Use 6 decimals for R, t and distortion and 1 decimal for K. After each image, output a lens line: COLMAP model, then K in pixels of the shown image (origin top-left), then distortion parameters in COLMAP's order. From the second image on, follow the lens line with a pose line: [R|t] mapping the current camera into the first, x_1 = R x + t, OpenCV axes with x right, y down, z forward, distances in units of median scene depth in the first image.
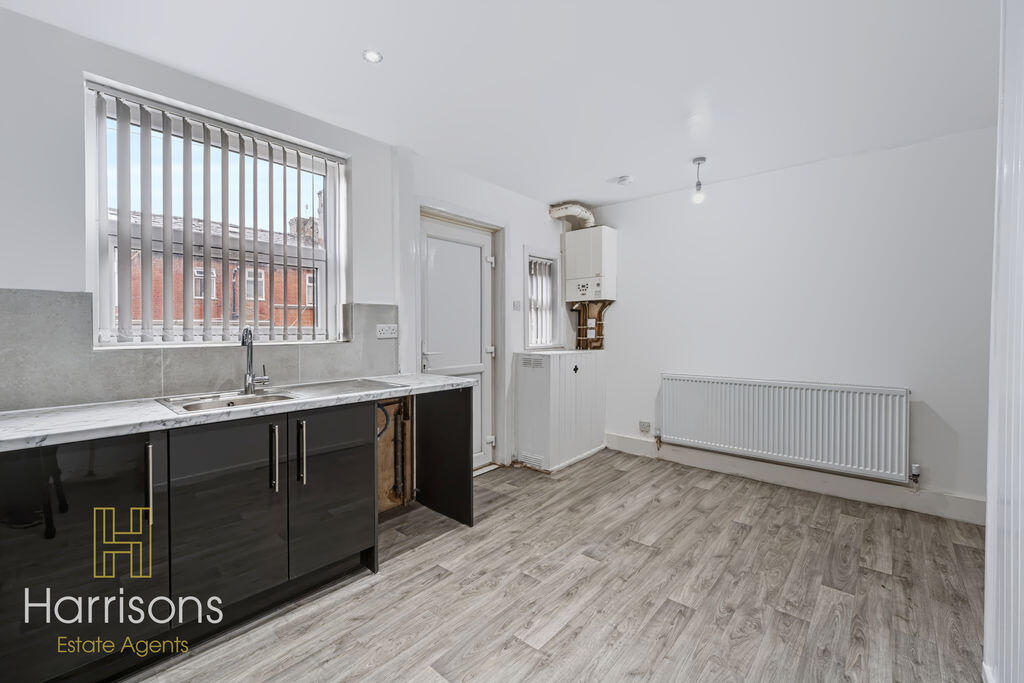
lens RADIAL K [[421.2, 0, 507.1], [0, 421.2, 335.3], [0, 0, 1]] dist [0.001498, 0.000131]
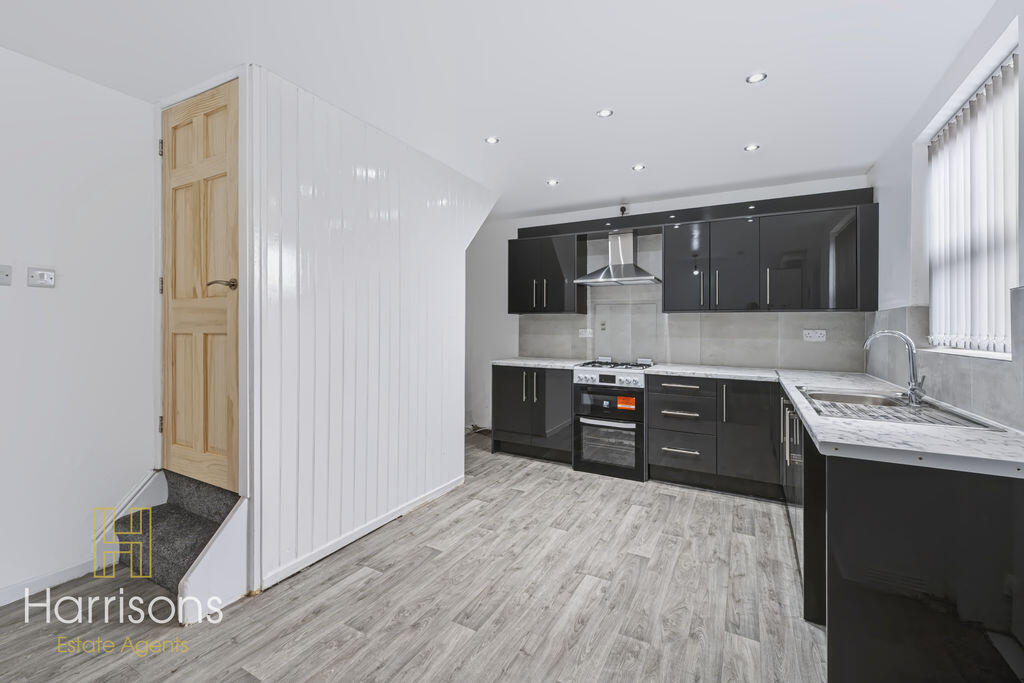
lens RADIAL K [[421.2, 0, 513.7], [0, 421.2, 330.9], [0, 0, 1]] dist [0.001498, 0.000131]
pose [[-0.970115, -0.004489, -0.242605, 0.549739], [-0.008846, 0.999819, 0.016874, -0.030282], [0.242485, 0.018515, -0.969978, 1.966949]]
